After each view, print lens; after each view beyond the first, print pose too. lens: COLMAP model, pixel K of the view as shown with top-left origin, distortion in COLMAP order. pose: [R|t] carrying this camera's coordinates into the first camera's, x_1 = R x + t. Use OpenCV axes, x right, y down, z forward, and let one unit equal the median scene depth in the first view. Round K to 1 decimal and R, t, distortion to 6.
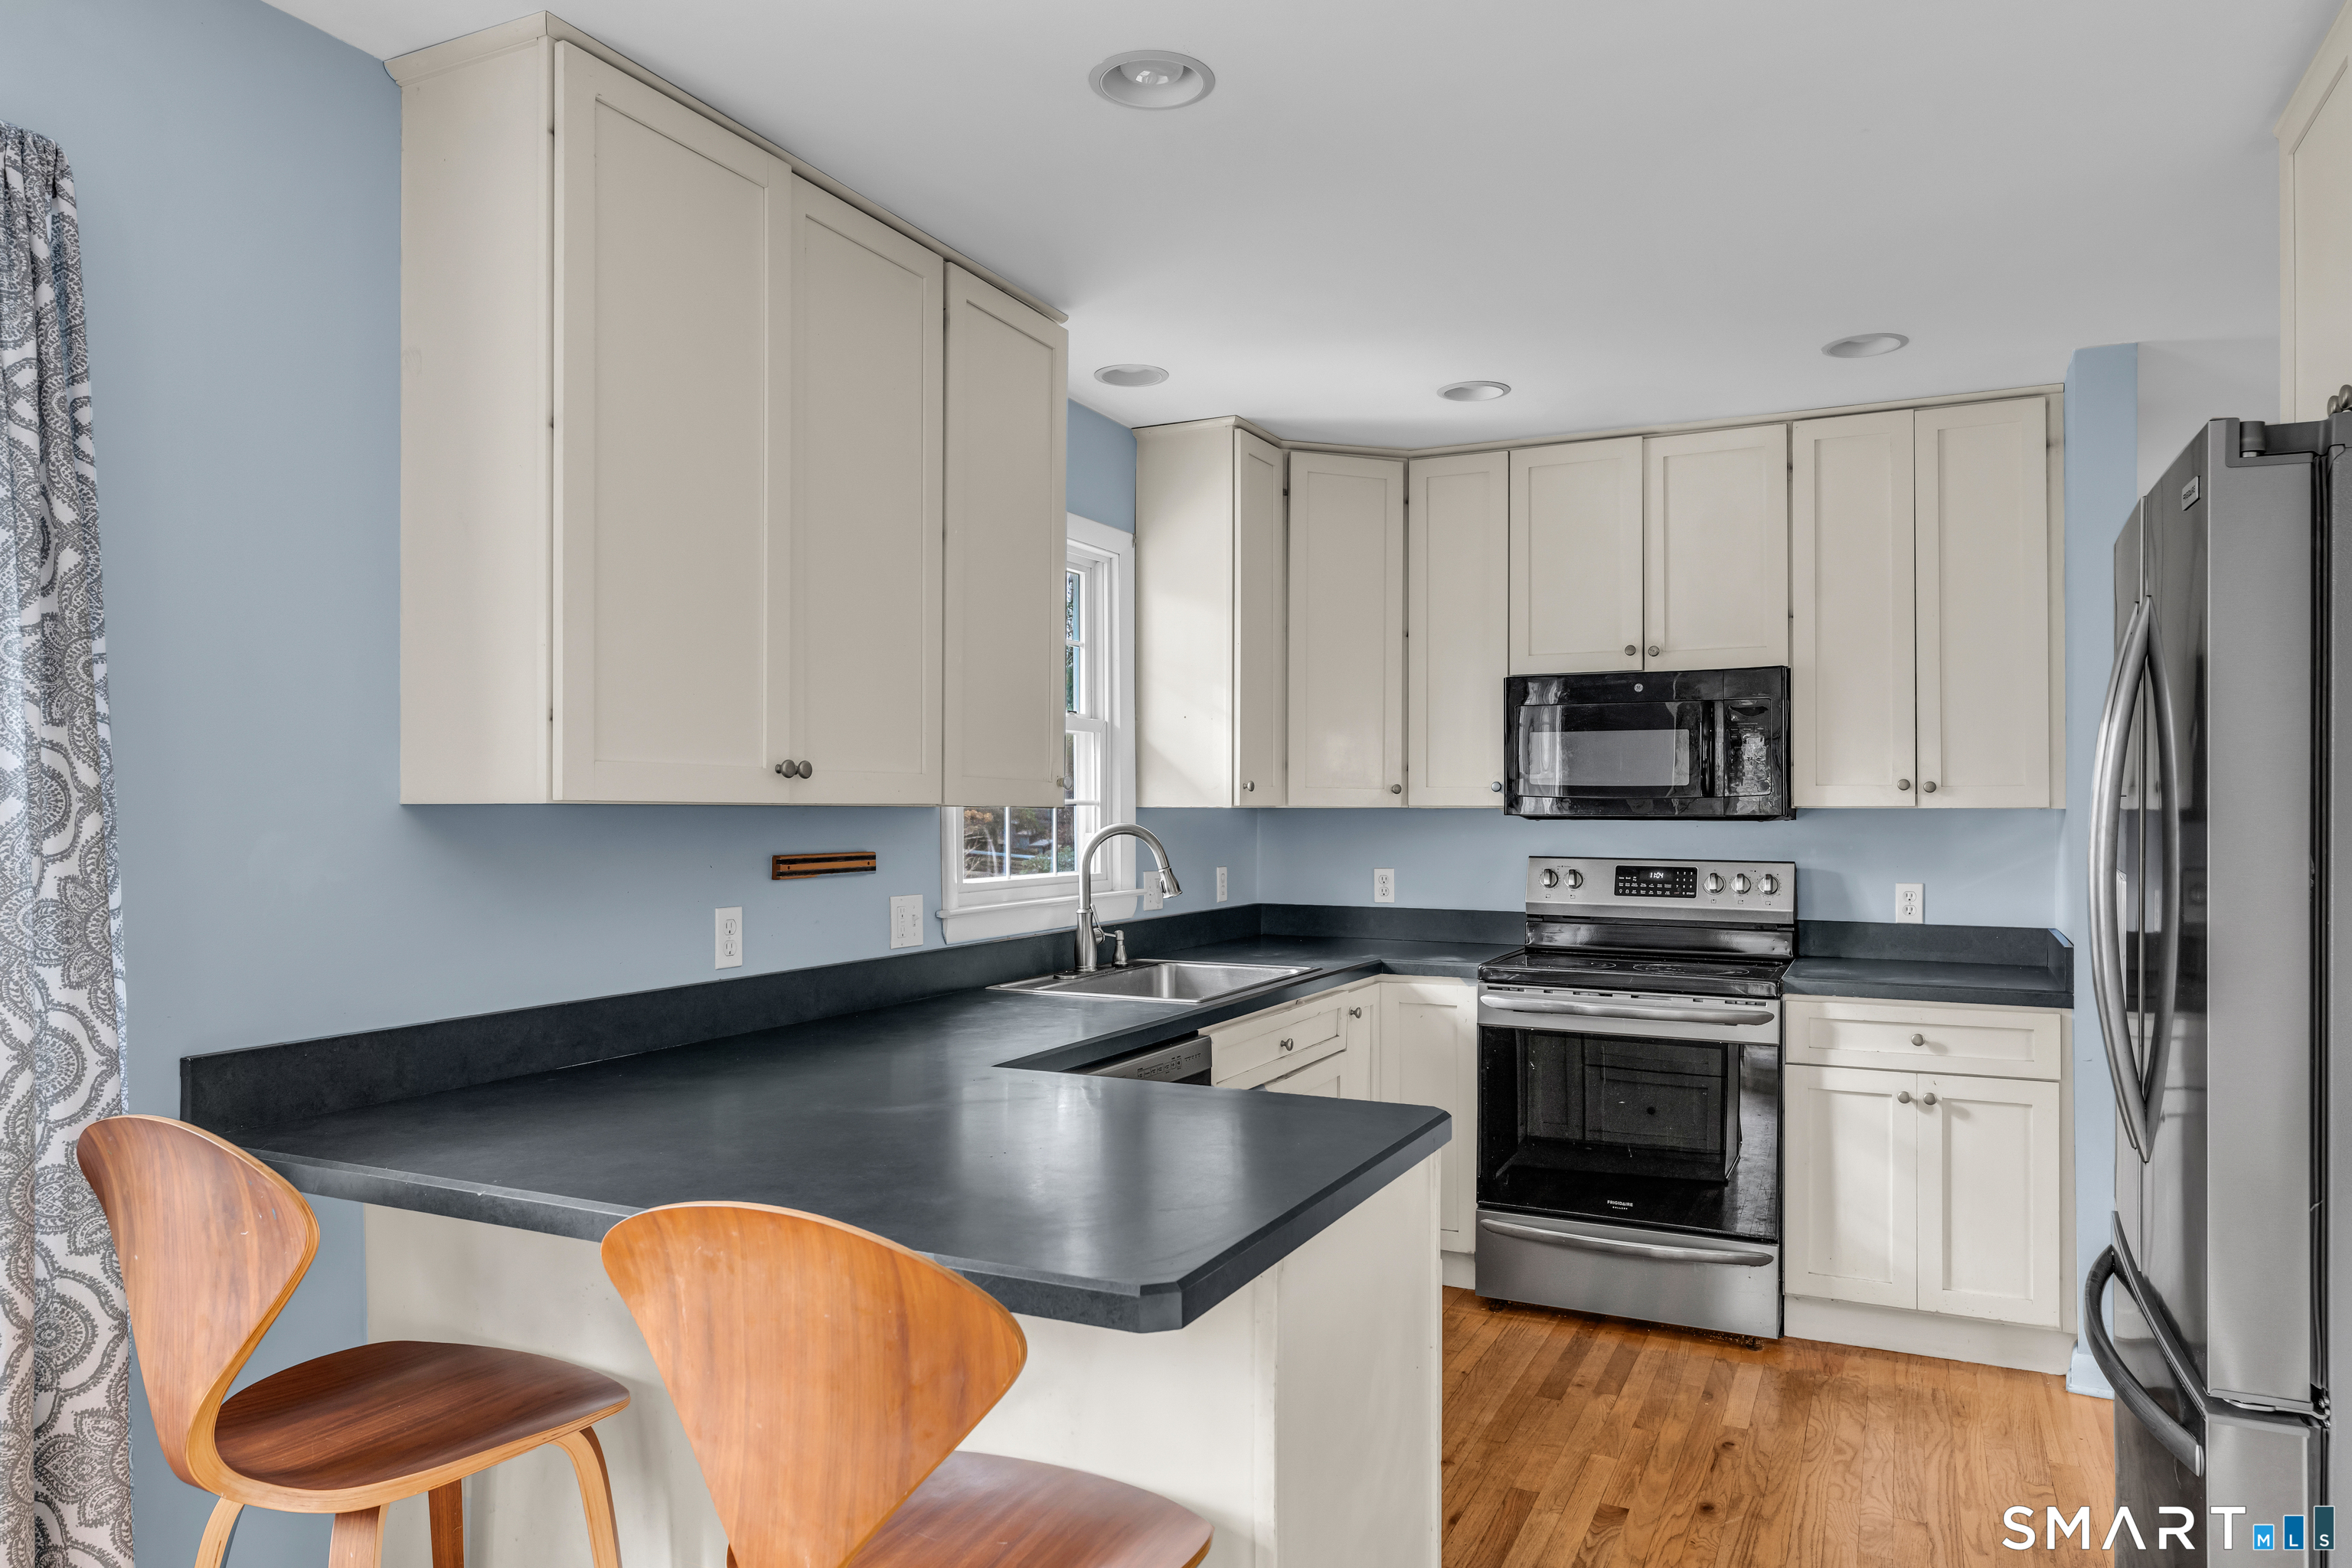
lens RADIAL K [[1526.6, 0, 1176.0], [0, 1526.6, 784.0], [0, 0, 1]] dist [-0.003653, -0.002519]
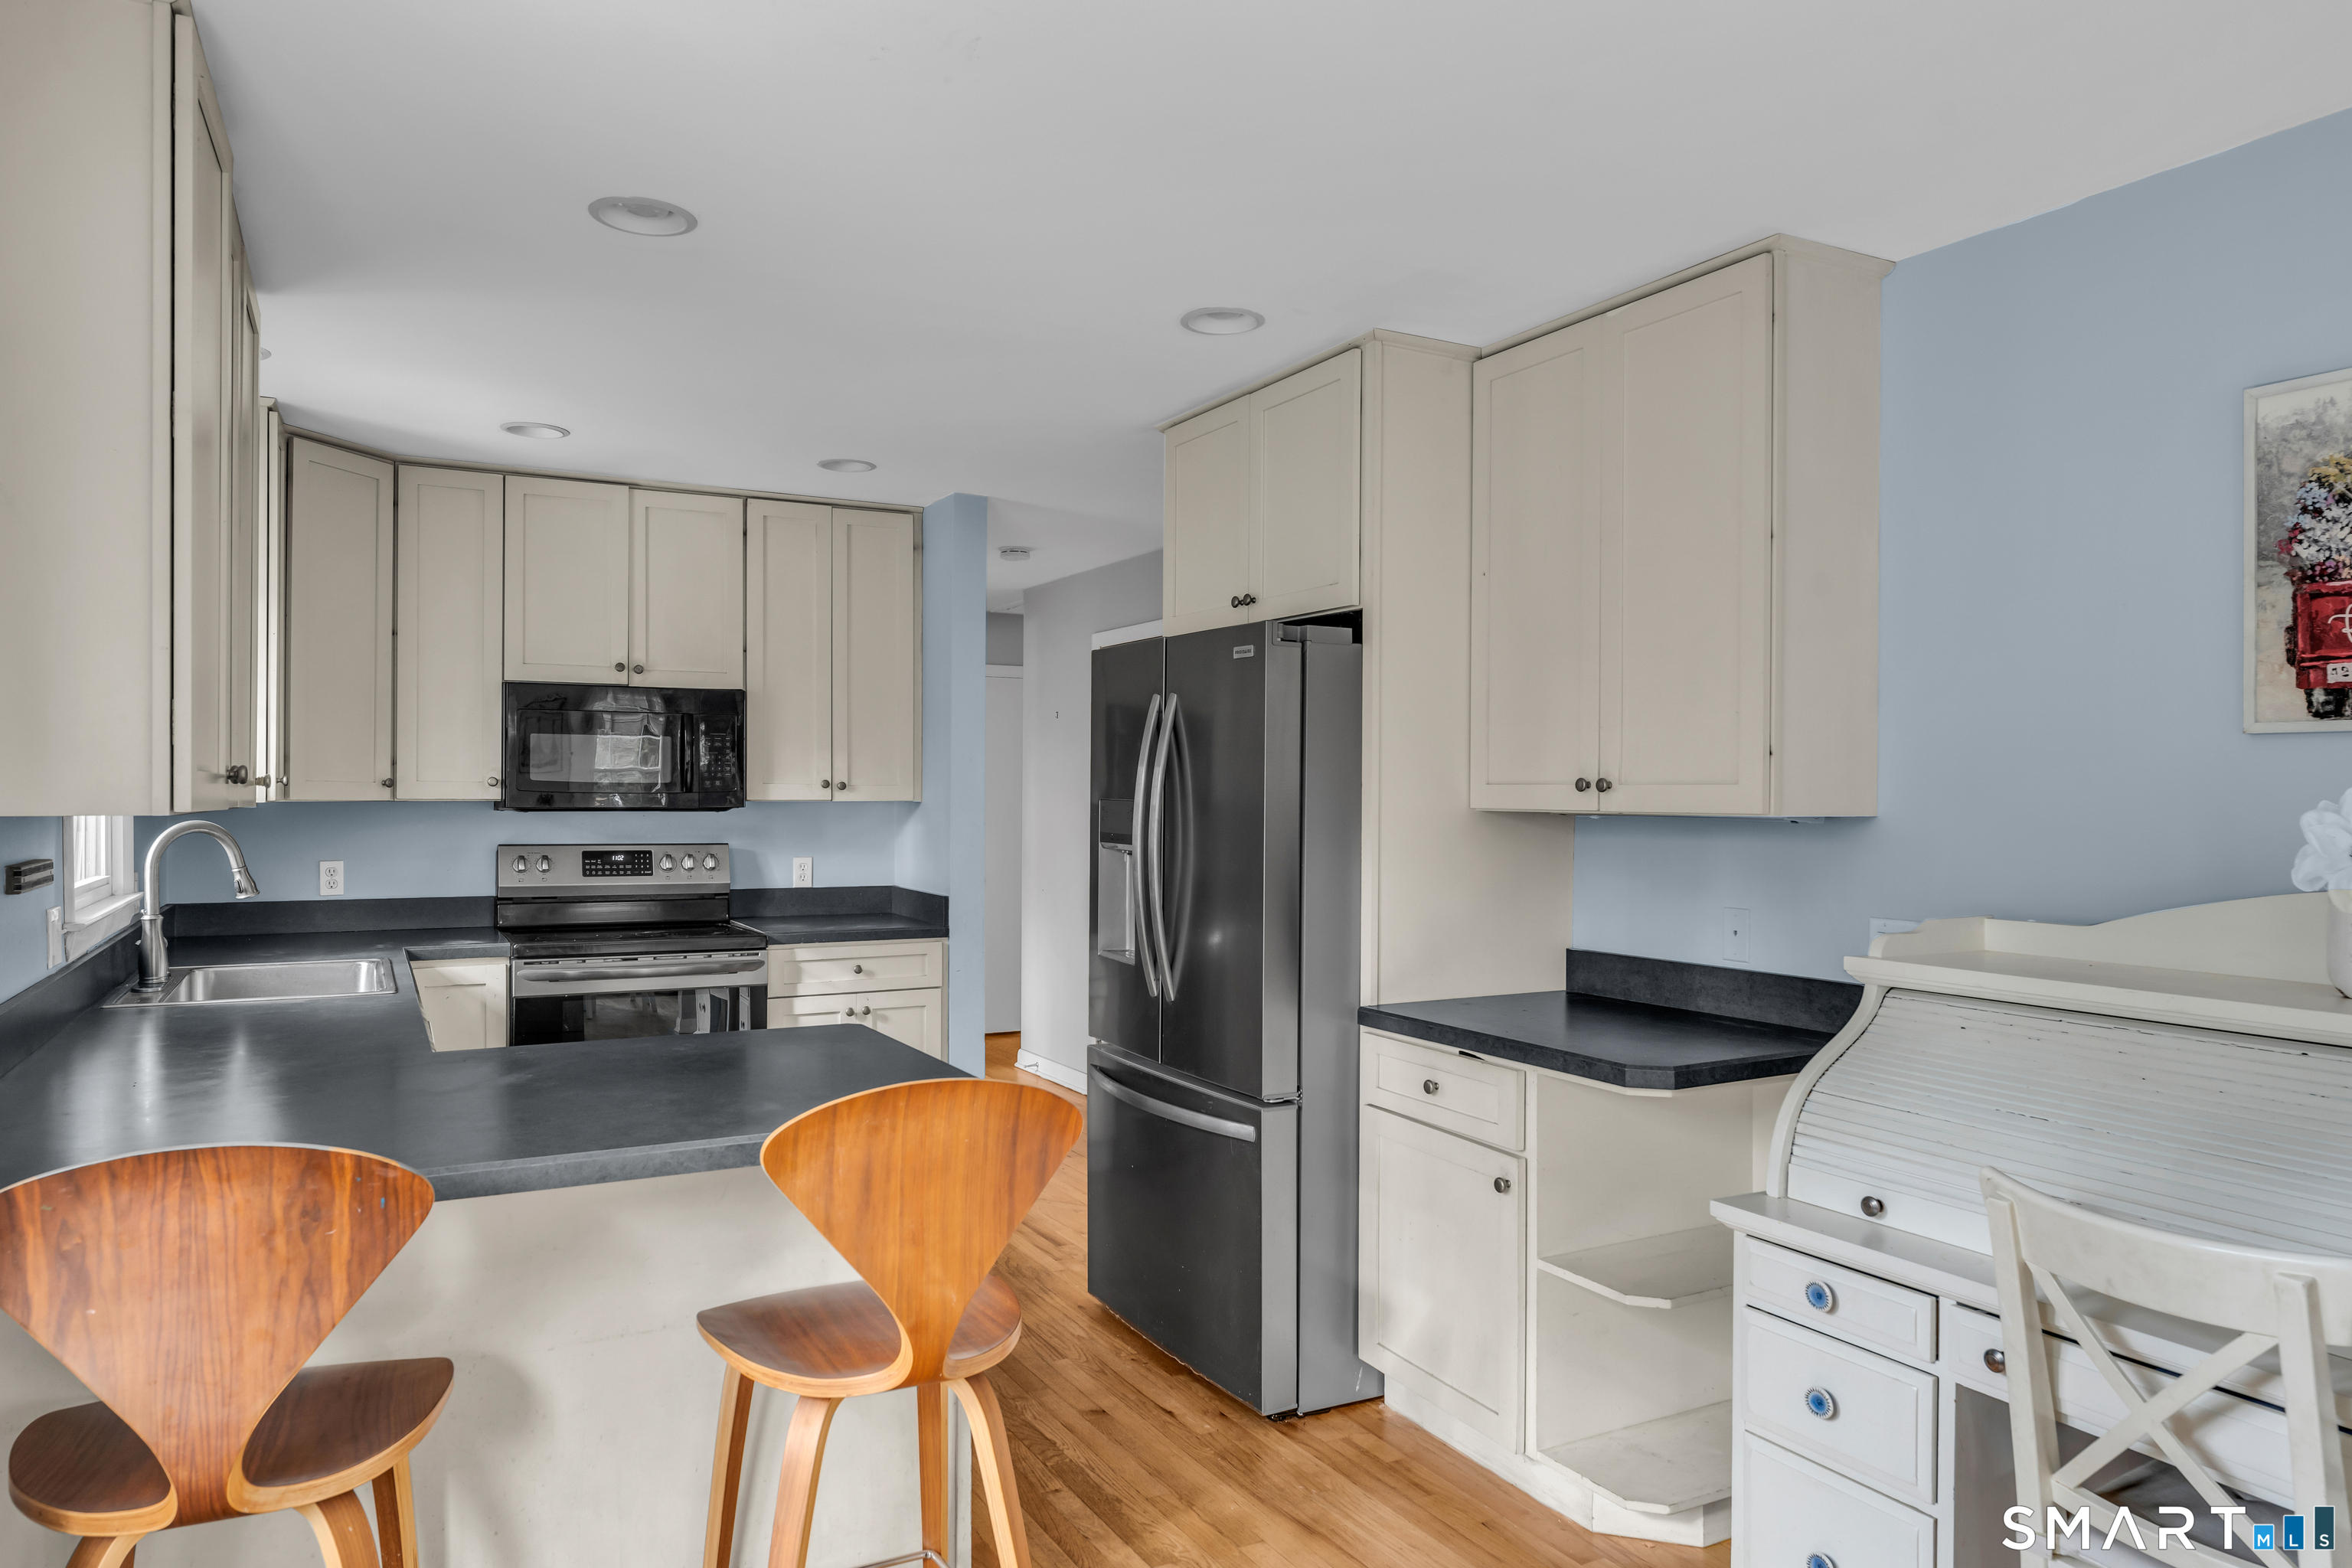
lens RADIAL K [[1507.9, 0, 1176.0], [0, 1507.9, 784.0], [0, 0, 1]] dist [0.002226, 0.002903]
pose [[0.584062, 0.005791, 0.811689, -0.409540], [-0.016803, 0.999847, 0.004958, -0.010989], [-0.811535, -0.016535, 0.584069, -0.028906]]
